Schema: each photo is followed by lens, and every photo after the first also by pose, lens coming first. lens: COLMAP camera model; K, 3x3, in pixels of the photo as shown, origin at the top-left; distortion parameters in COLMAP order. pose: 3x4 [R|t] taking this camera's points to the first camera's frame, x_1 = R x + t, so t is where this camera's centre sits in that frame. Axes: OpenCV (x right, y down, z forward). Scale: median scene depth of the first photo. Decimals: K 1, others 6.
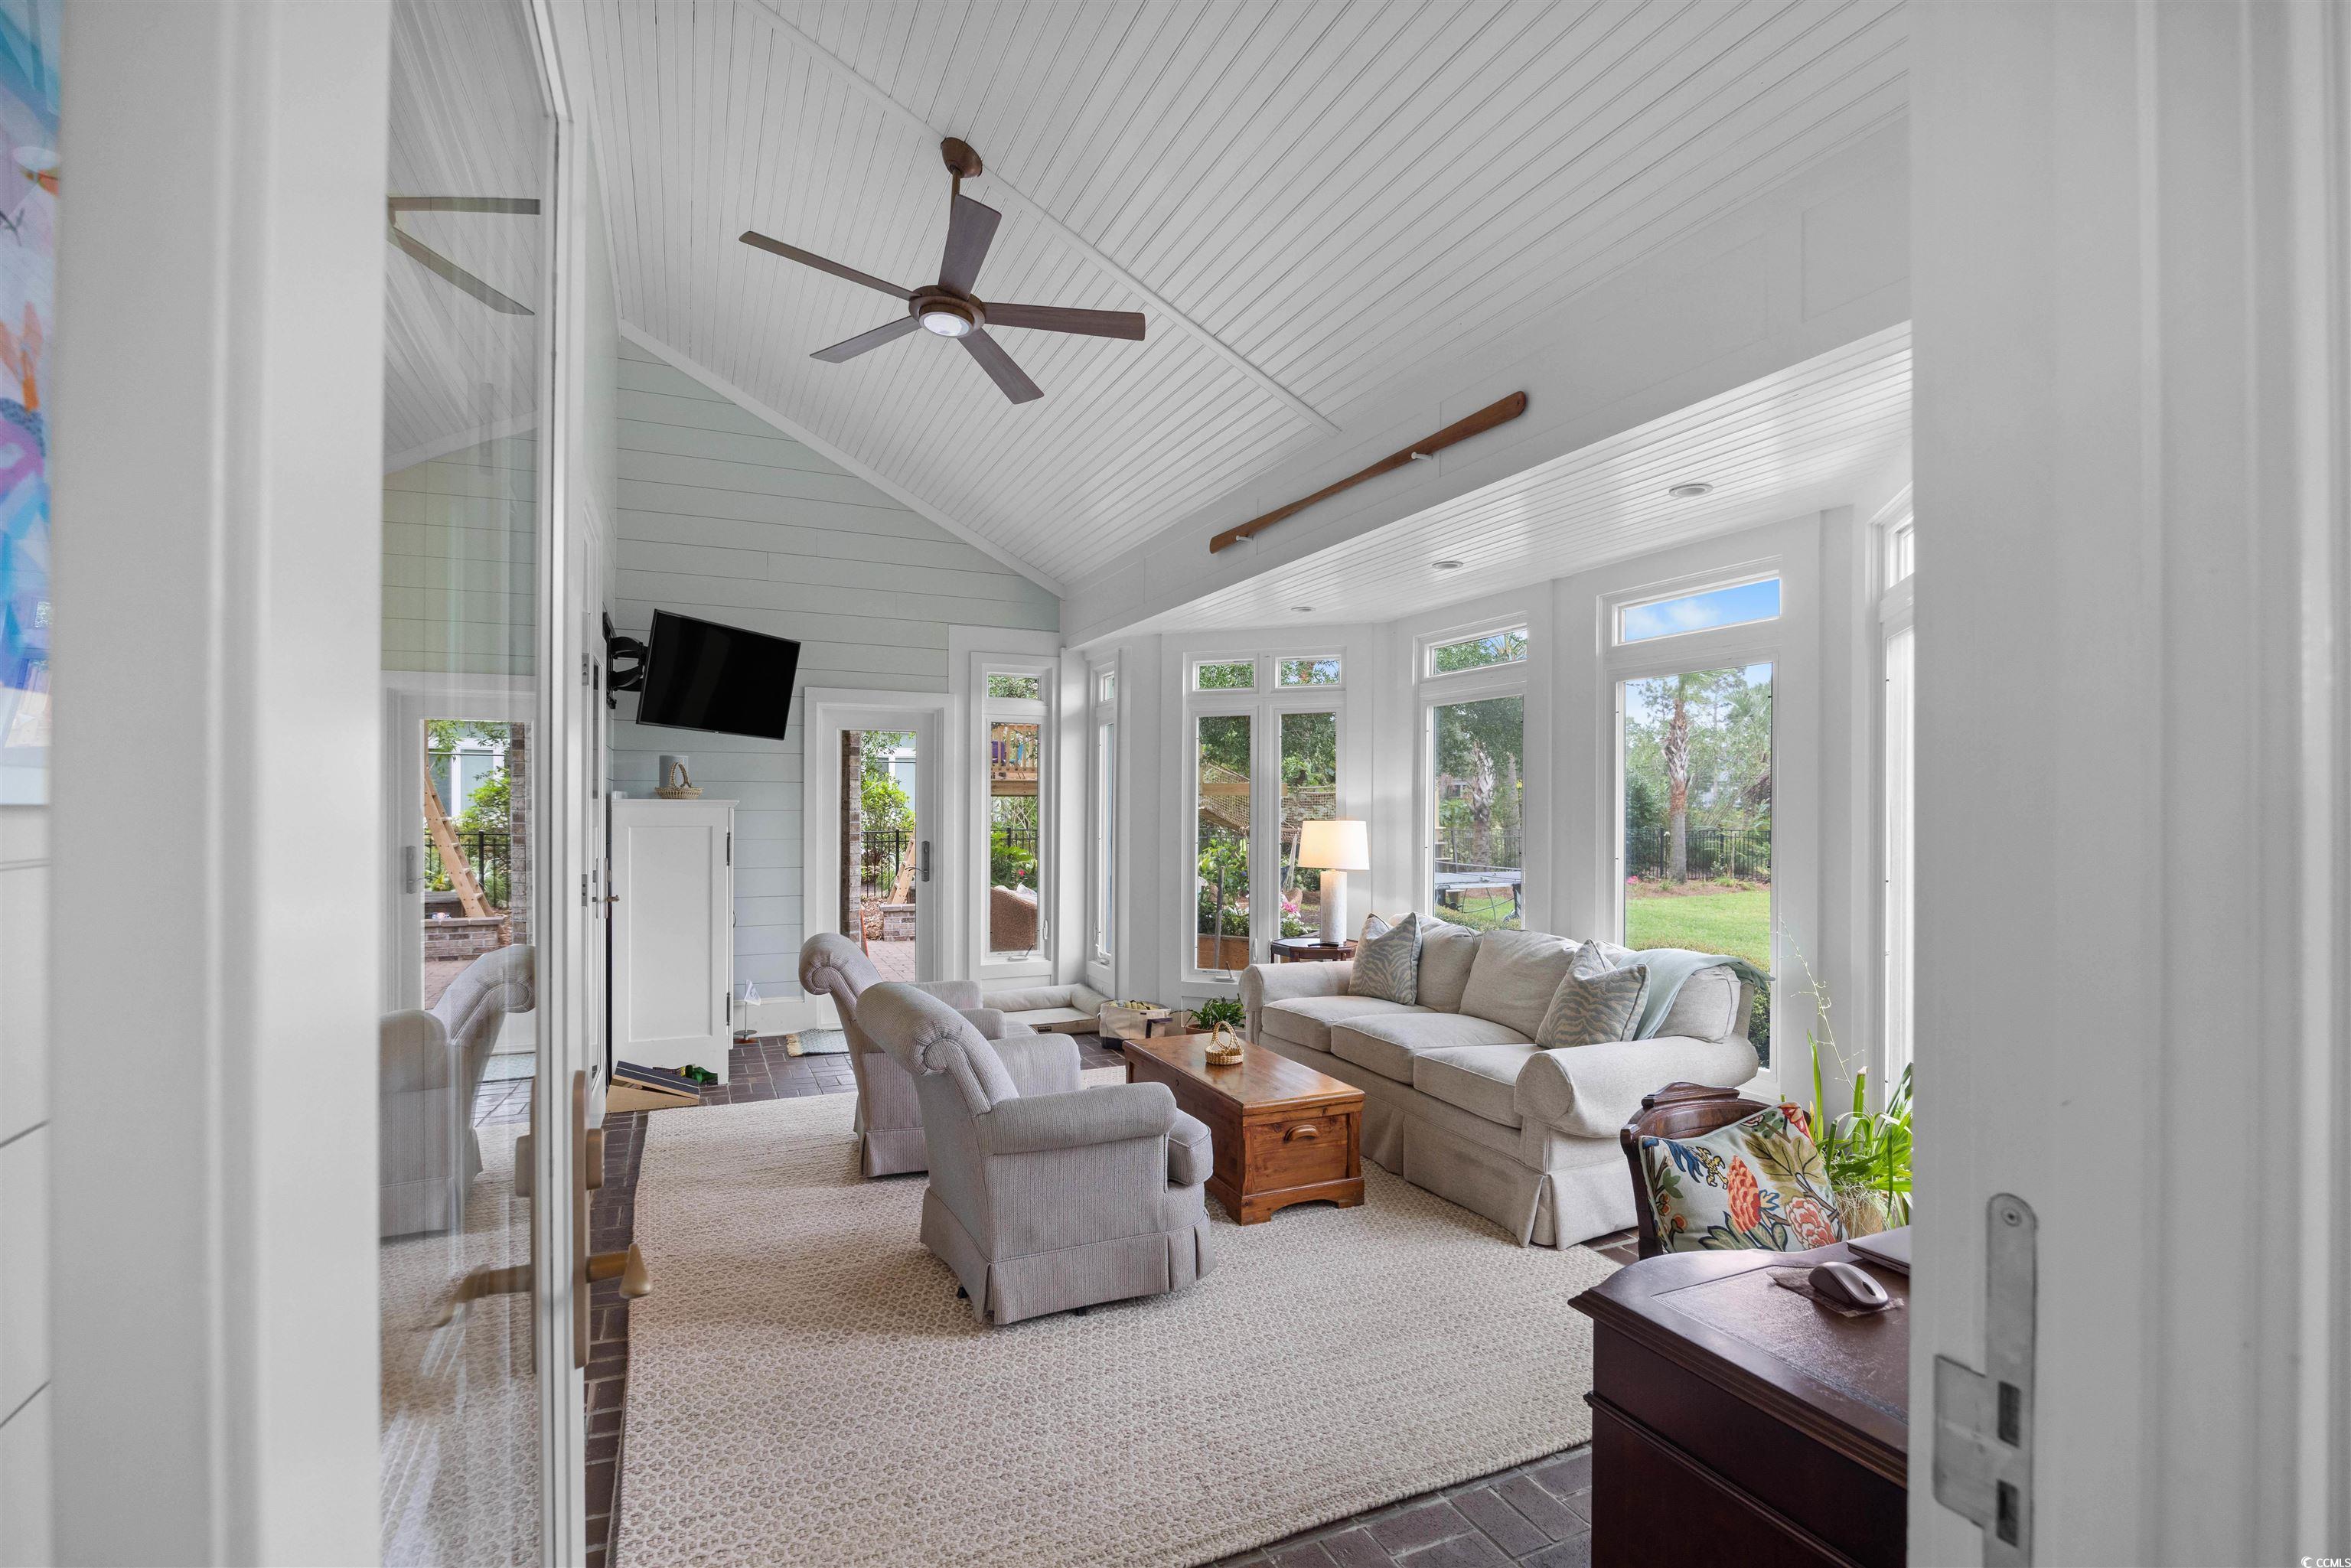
lens RADIAL K [[1123.1, 0, 1175.5], [0, 1123.1, 784.0], [0, 0, 1]] dist [-0.011662, 0.000000]
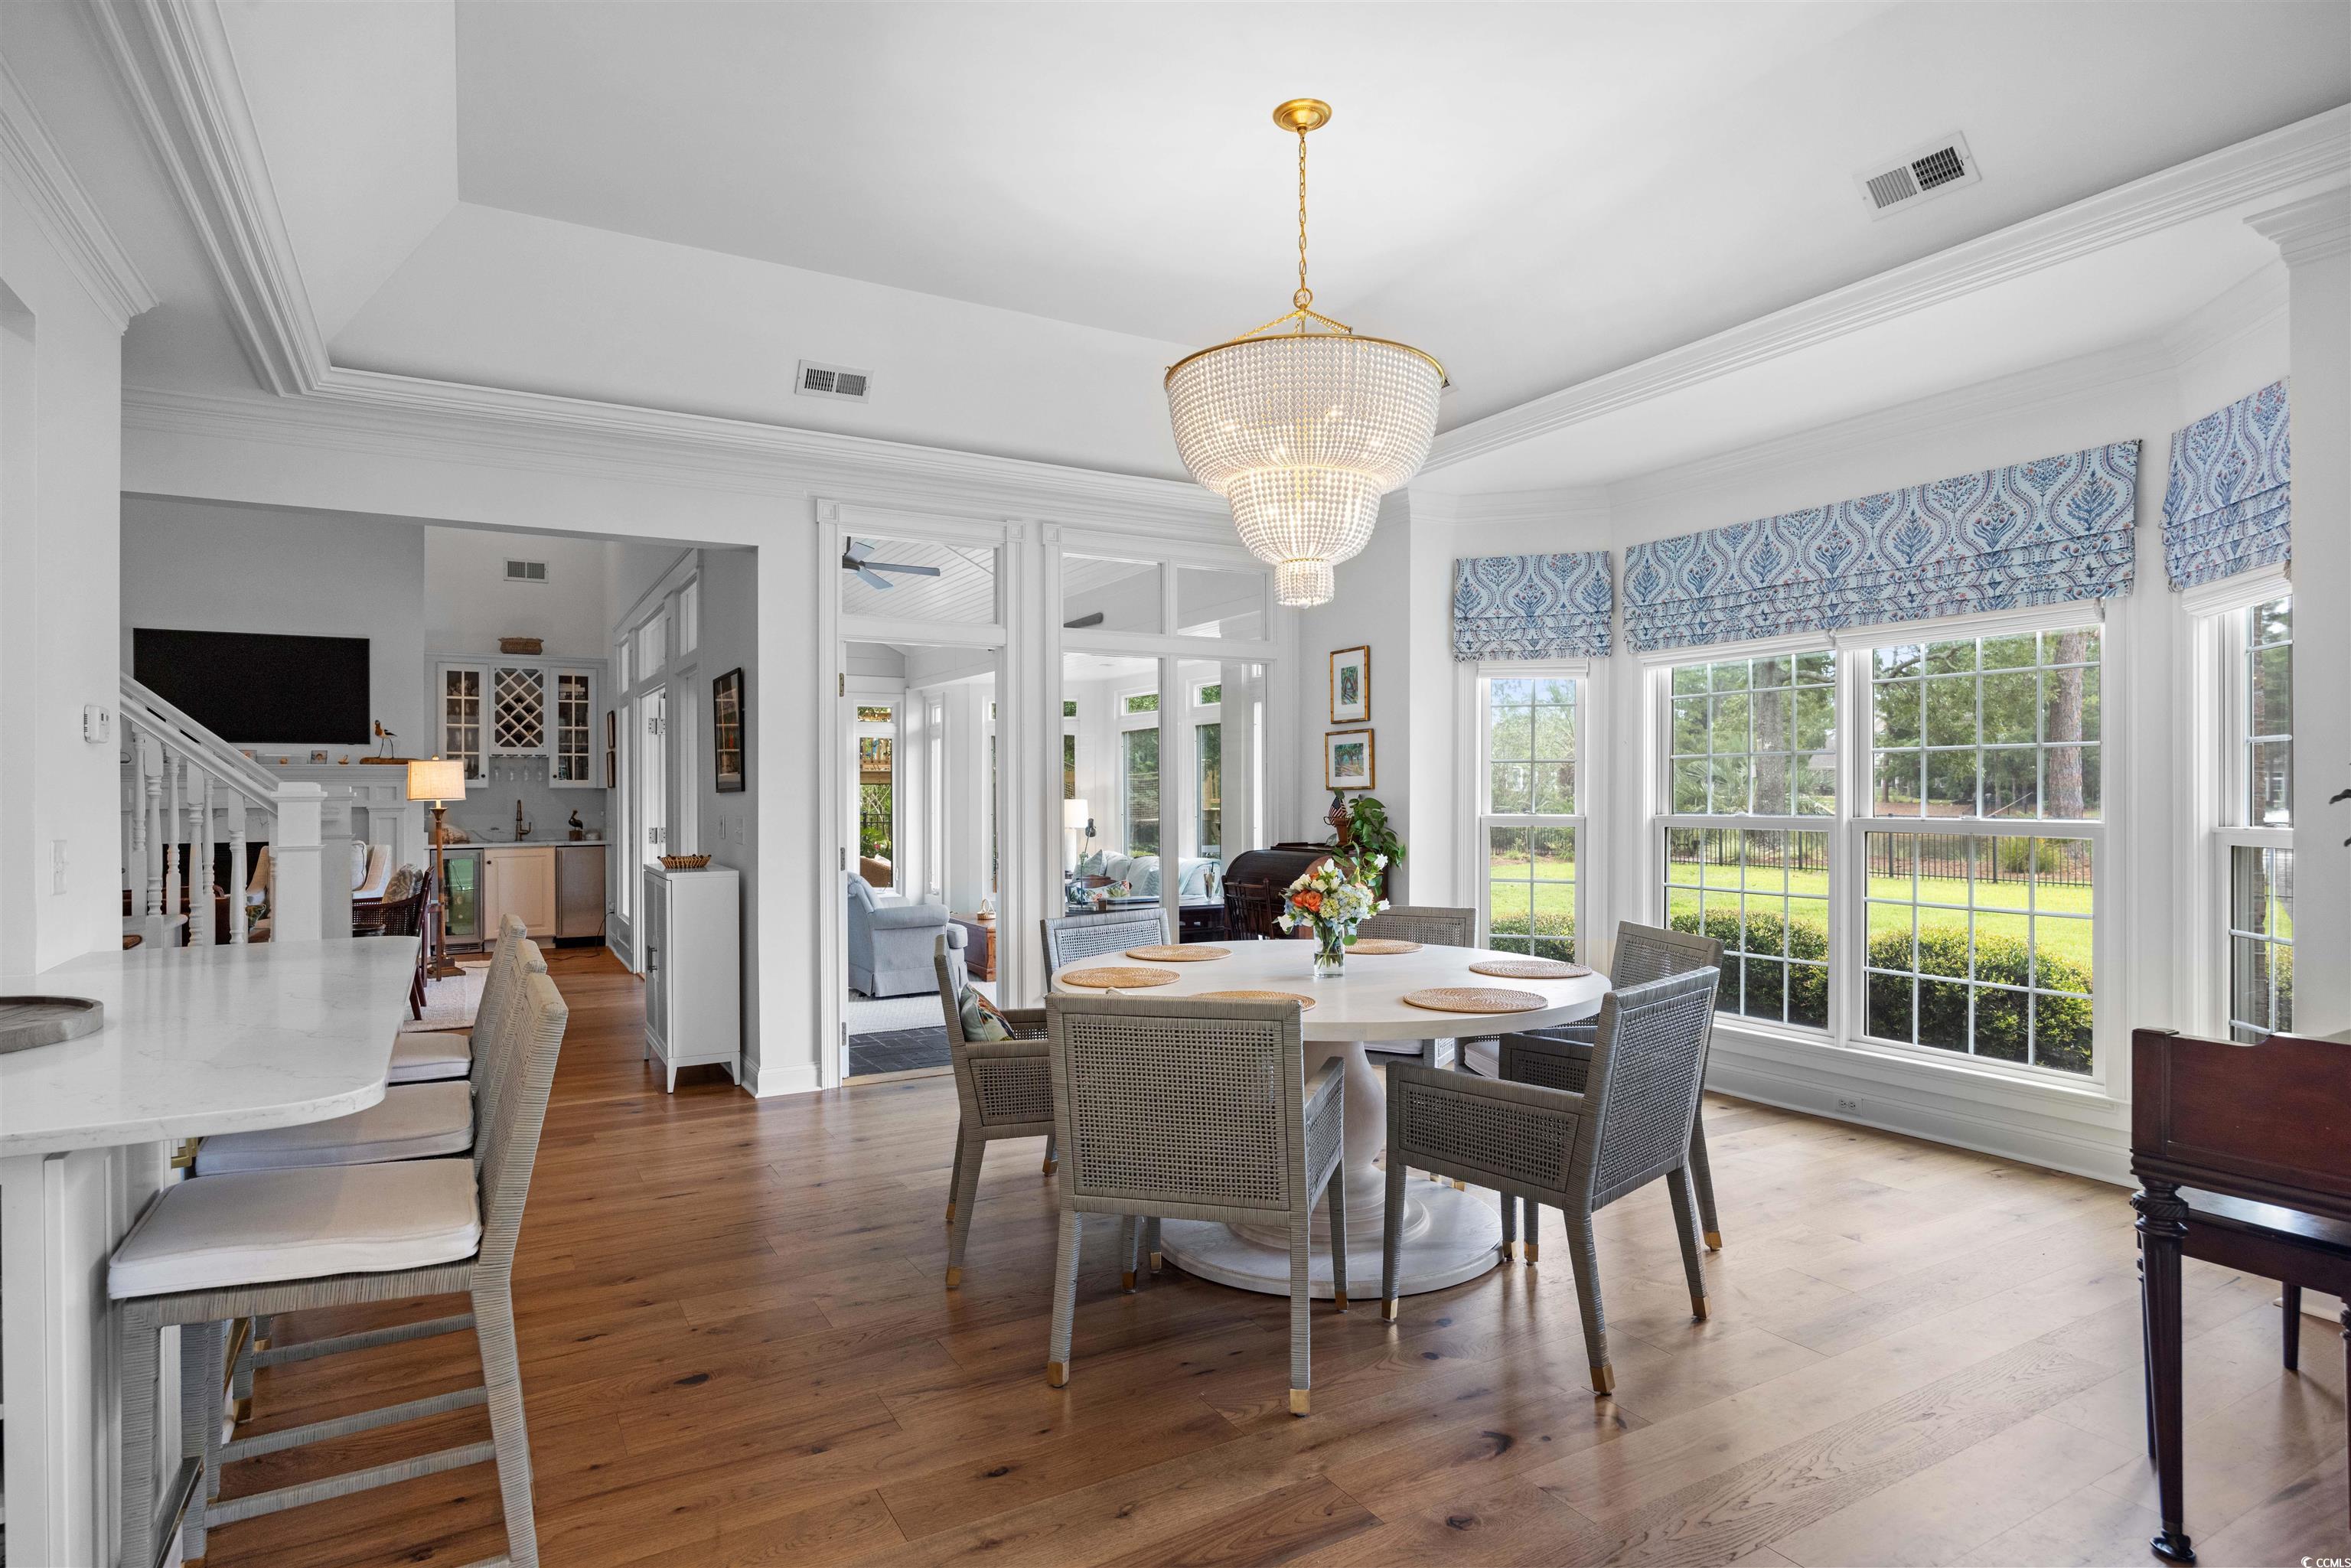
lens RADIAL K [[1244.9, 0, 1181.5], [0, 1244.9, 800.5], [0, 0, 1]] dist [-0.008943, -0.000109]
pose [[0.994389, -0.005375, 0.105645, 0.093818], [0.002283, 0.999566, 0.029367, -0.017869], [-0.105757, -0.028961, 0.993970, -0.751277]]
